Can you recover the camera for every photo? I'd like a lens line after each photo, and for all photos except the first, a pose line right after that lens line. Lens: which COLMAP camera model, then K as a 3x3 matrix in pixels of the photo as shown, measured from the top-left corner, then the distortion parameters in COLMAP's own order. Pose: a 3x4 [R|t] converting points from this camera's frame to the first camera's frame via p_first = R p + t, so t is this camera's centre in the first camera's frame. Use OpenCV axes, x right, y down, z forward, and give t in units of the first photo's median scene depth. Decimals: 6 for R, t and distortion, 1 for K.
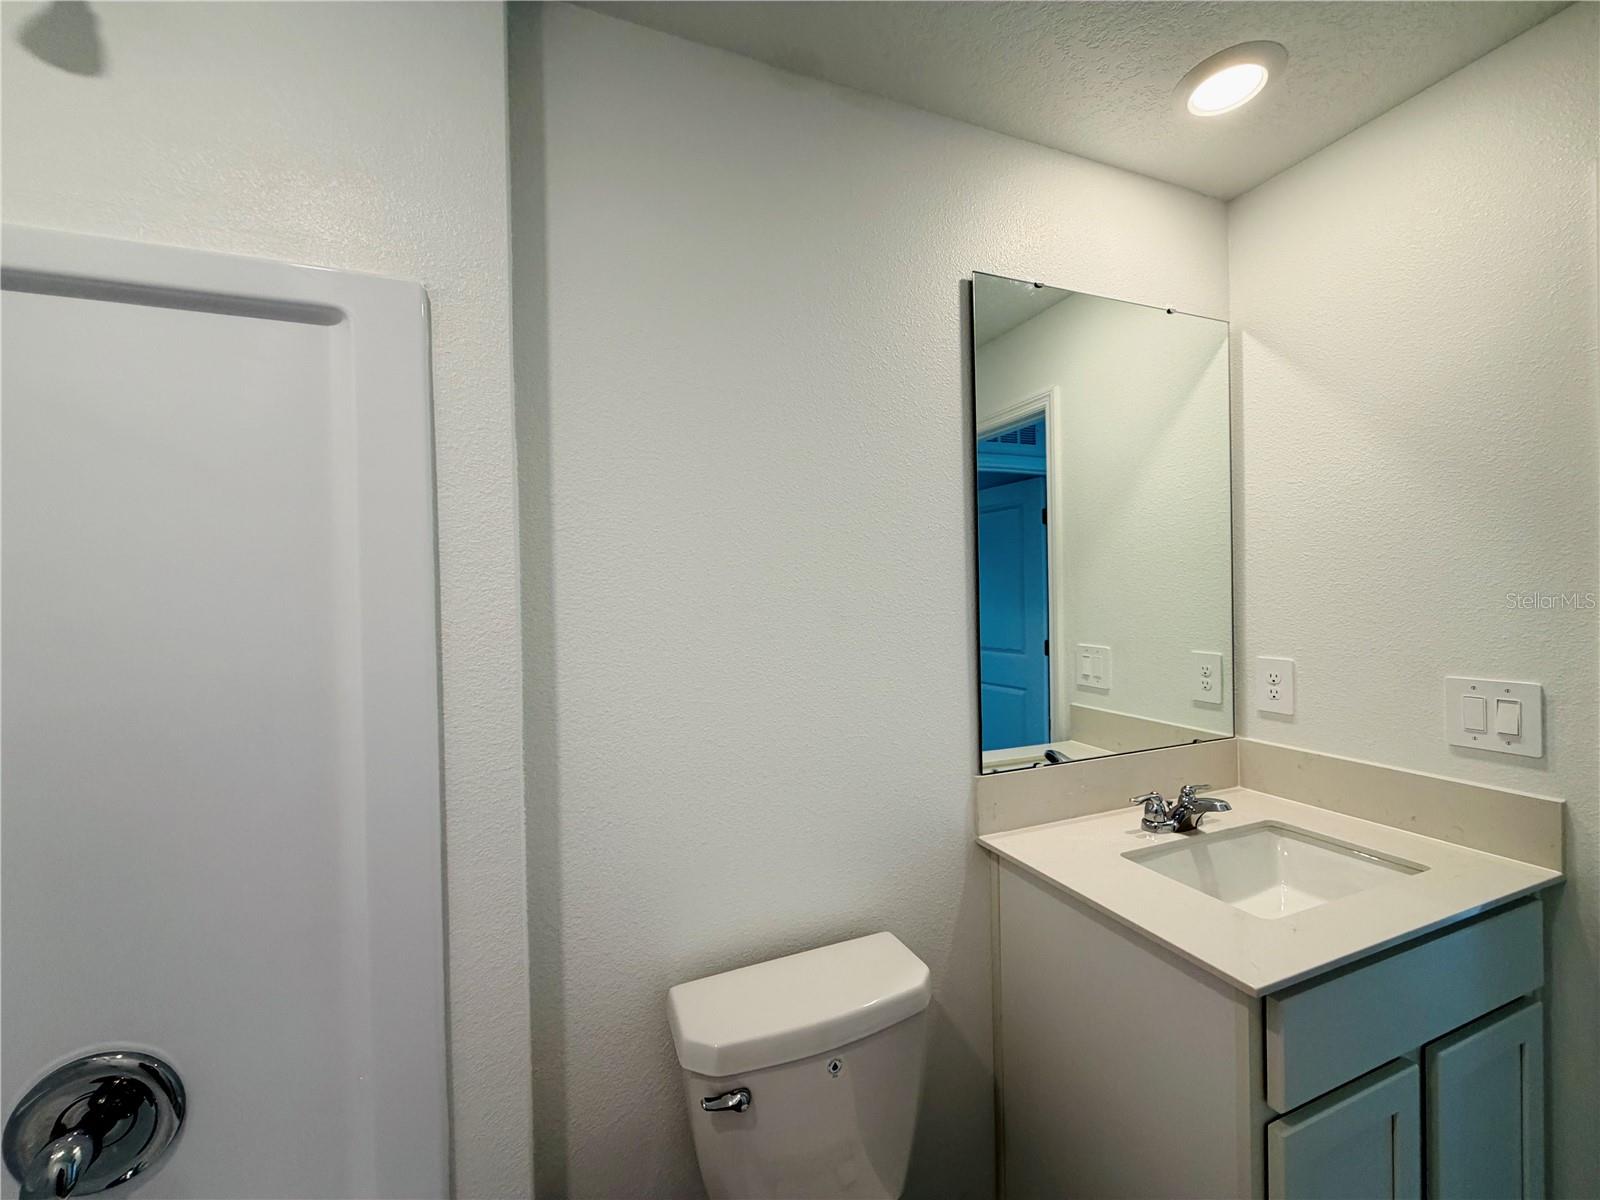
lens RADIAL K [[629.8, 0, 794.3], [0, 629.8, 598.8], [0, 0, 1]] dist [-0.000650, -0.000606]
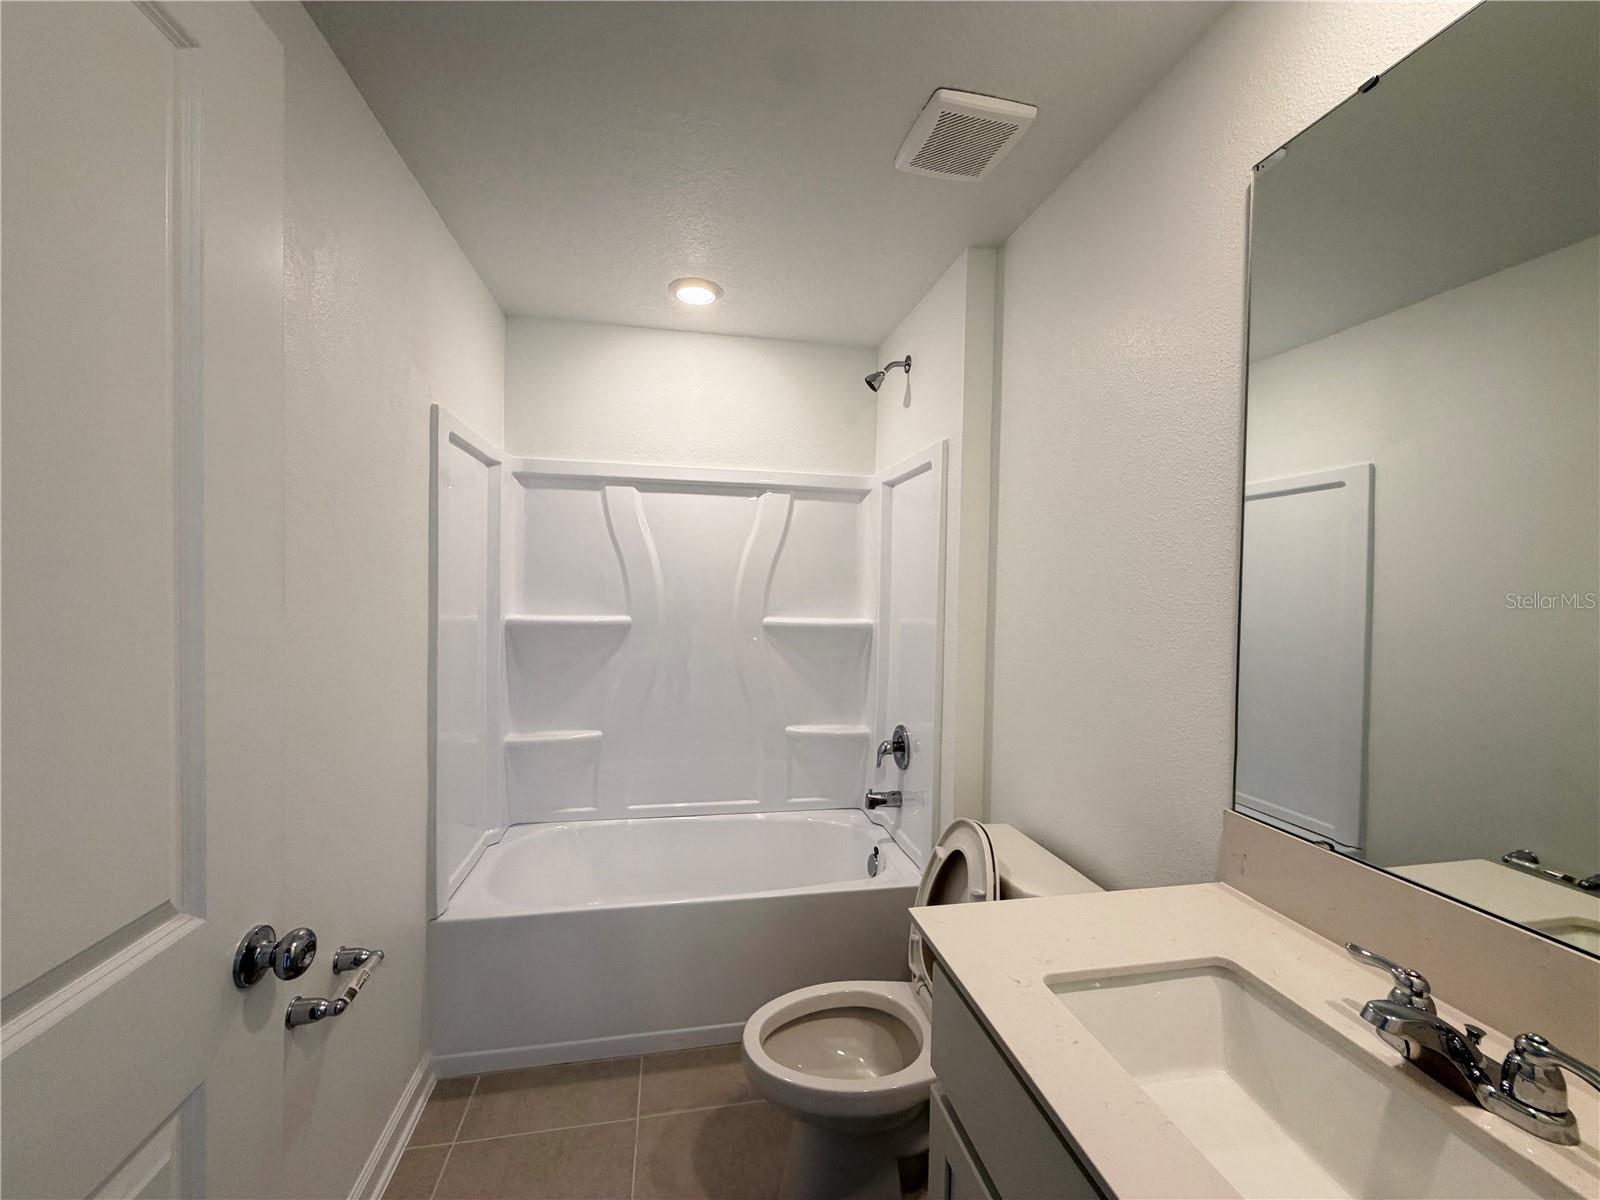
lens RADIAL K [[629.8, 0, 794.3], [0, 629.8, 598.8], [0, 0, 1]] dist [-0.000650, -0.000606]
pose [[-0.181662, 0.037304, -0.982653, 1.151113], [-0.017794, 0.998992, 0.041213, -0.009224], [0.983200, 0.024972, -0.180815, 0.586252]]
